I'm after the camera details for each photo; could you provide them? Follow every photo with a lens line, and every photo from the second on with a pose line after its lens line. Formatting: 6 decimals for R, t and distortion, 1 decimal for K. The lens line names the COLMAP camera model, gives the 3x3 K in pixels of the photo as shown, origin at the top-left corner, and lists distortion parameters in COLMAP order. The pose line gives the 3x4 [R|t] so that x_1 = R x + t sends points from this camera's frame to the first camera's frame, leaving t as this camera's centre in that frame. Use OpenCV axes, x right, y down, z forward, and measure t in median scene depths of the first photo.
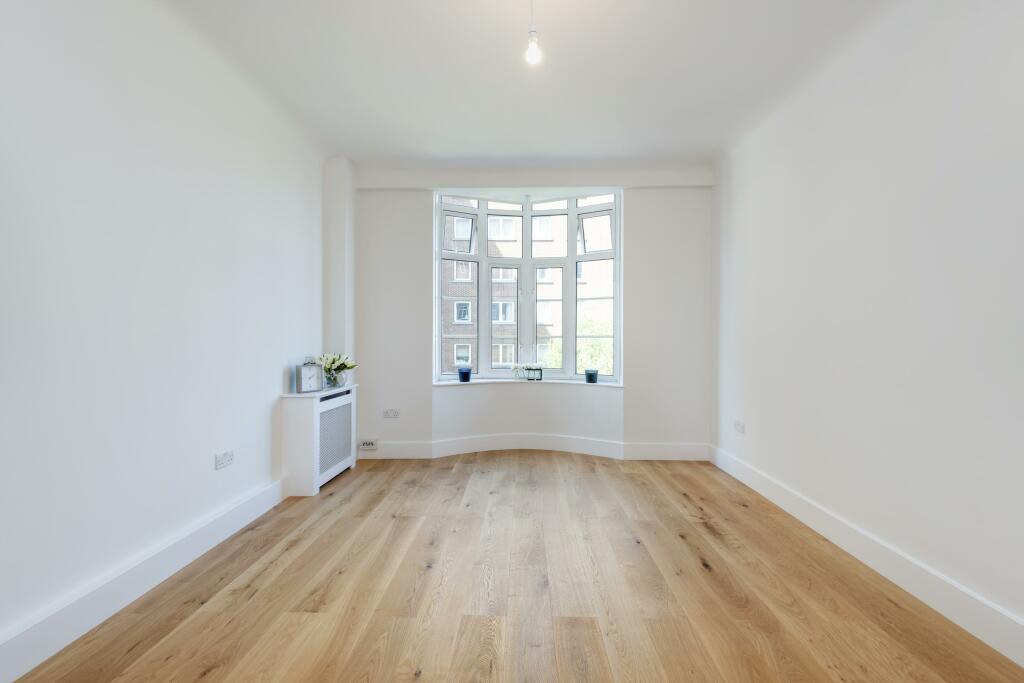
lens RADIAL K [[467.8, 0, 514.7], [0, 467.8, 339.2], [0, 0, 1]] dist [0.051665, -0.026820]
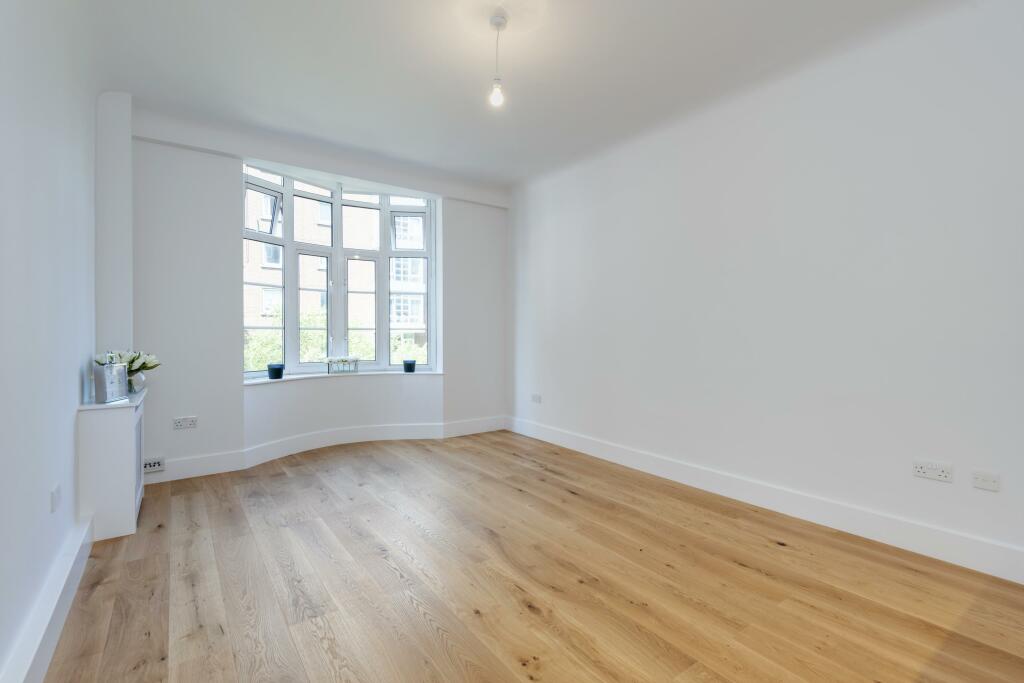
lens RADIAL K [[467.8, 0, 514.7], [0, 467.8, 339.2], [0, 0, 1]] dist [0.051665, -0.026820]
pose [[0.795215, -0.008422, 0.606269, -0.314837], [-0.001634, 0.999870, 0.016032, -0.000406], [-0.606325, -0.013740, 0.795098, 0.002666]]
